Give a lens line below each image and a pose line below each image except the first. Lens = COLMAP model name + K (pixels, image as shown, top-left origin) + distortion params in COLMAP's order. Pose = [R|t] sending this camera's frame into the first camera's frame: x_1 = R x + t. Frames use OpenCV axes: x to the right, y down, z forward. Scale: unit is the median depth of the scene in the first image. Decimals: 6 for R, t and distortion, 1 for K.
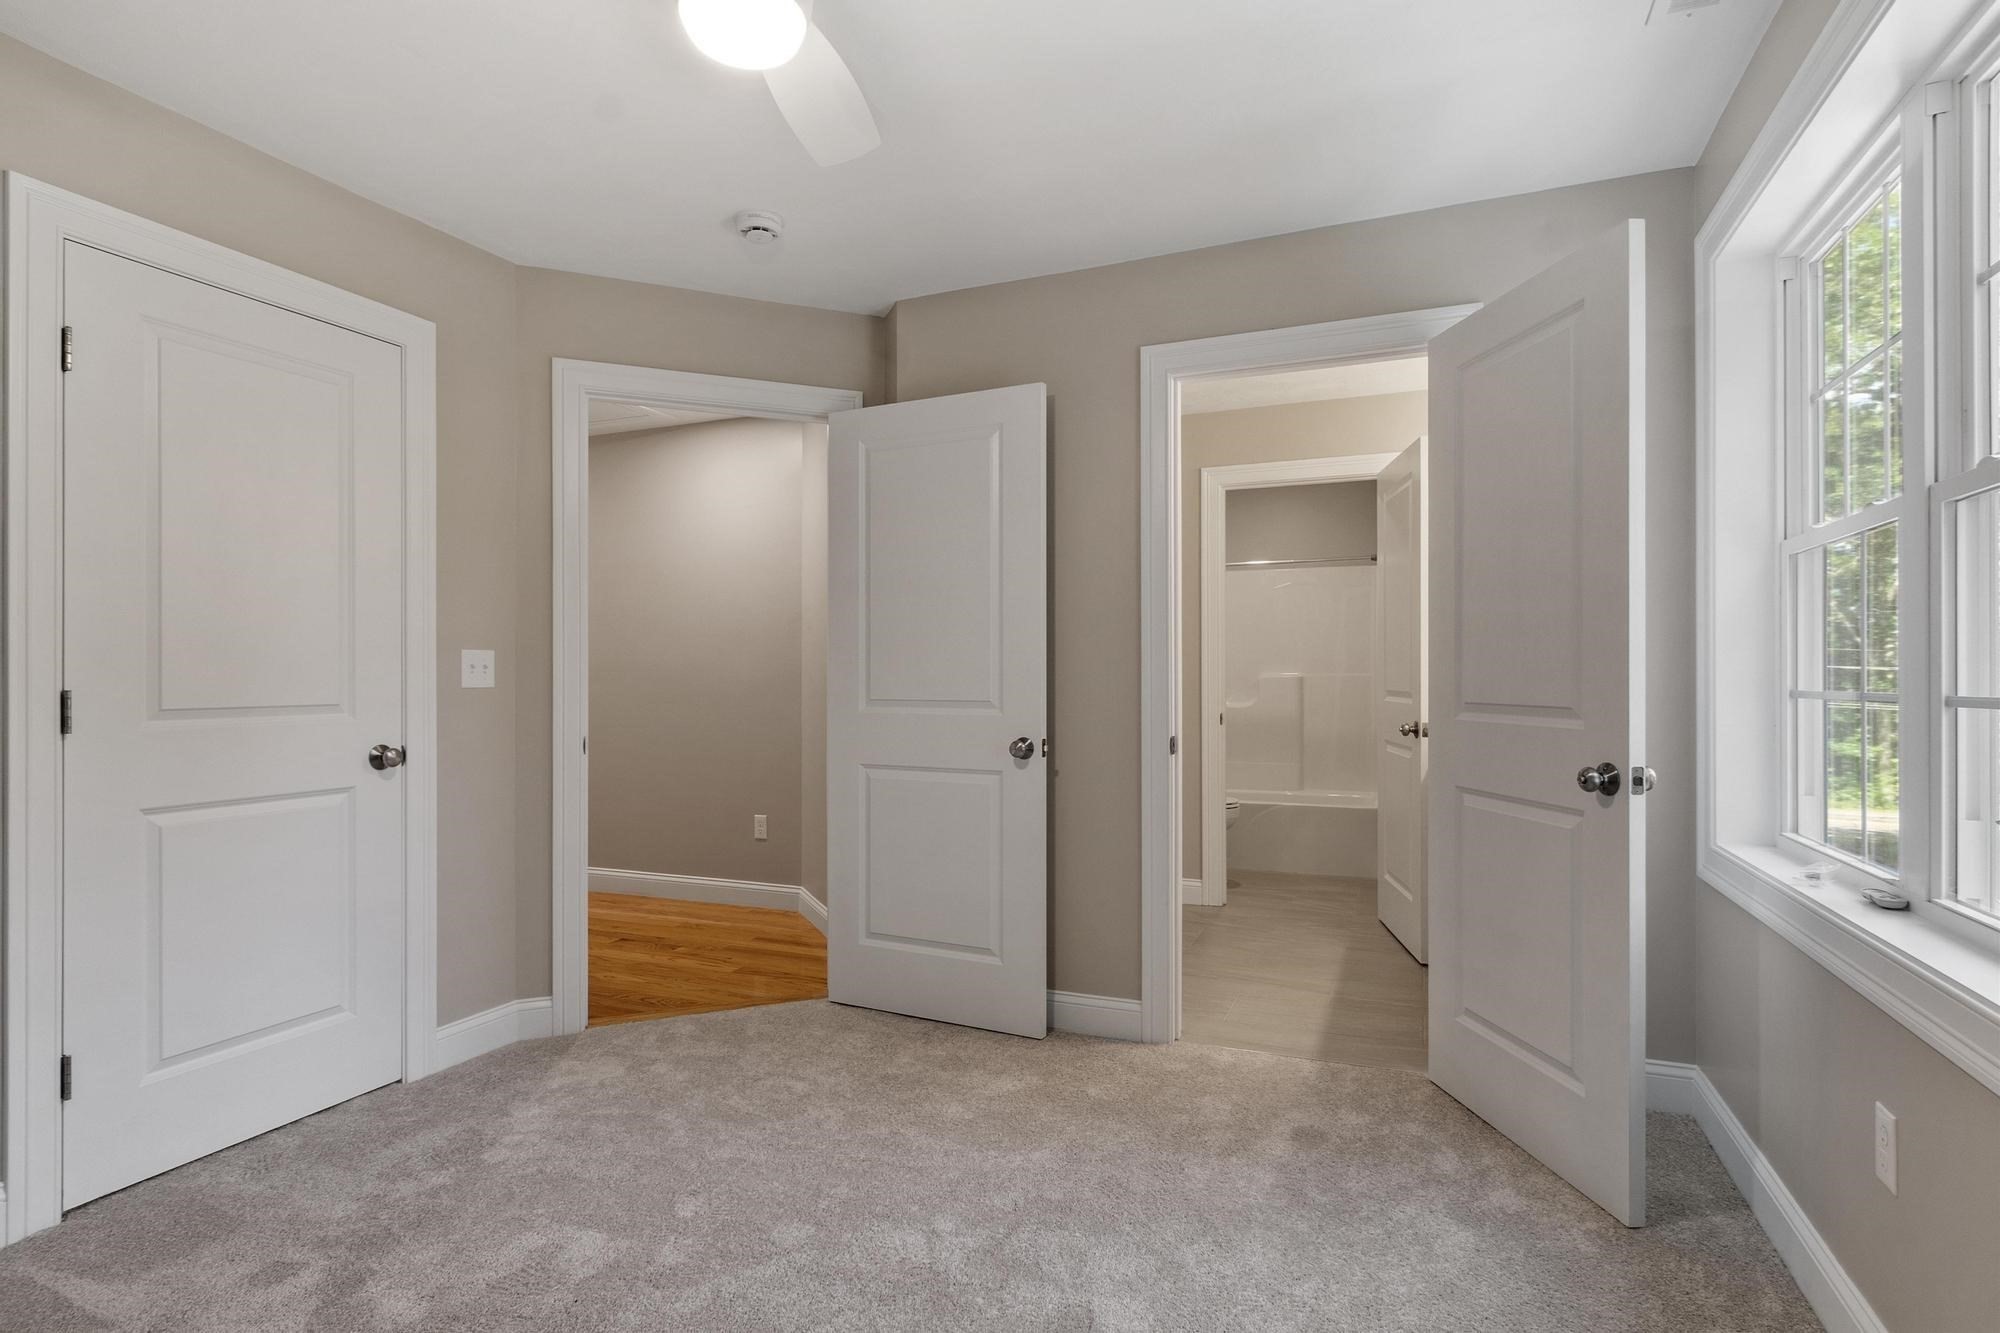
lens RADIAL K [[1003.3, 0, 998.0], [0, 1003.3, 674.7], [0, 0, 1]] dist [0.000416, -0.000120]
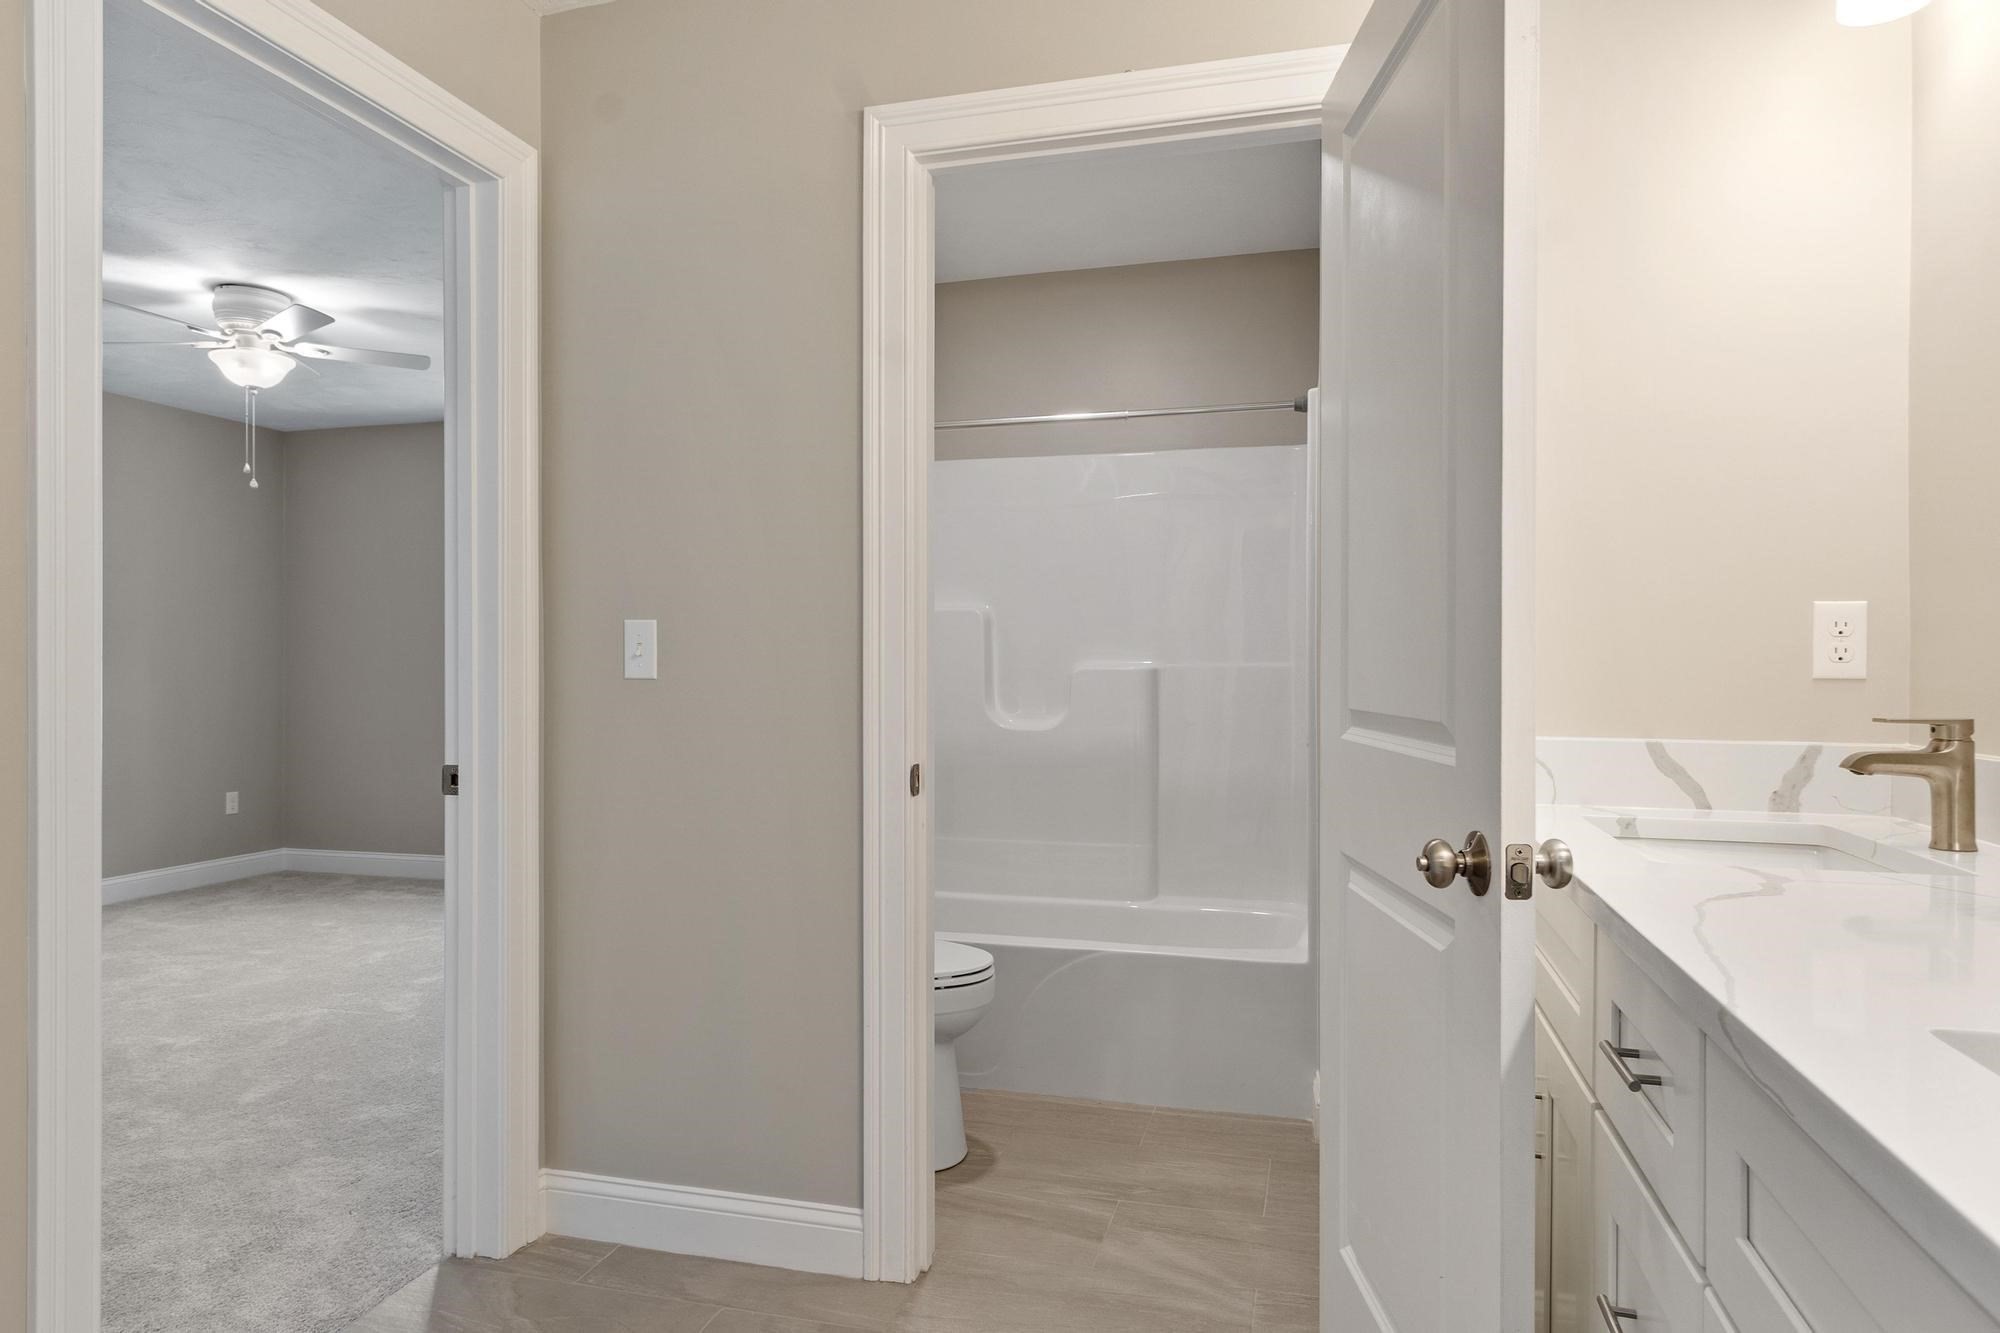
lens RADIAL K [[1211.5, 0, 1000.0], [0, 1211.5, 666.5], [0, 0, 1]] dist [0.003123, 0.000347]
pose [[0.991158, 0.002236, 0.132671, 0.182493], [-0.002344, 0.999997, 0.000658, 0.001076], [-0.132669, -0.000963, 0.991160, 0.514839]]
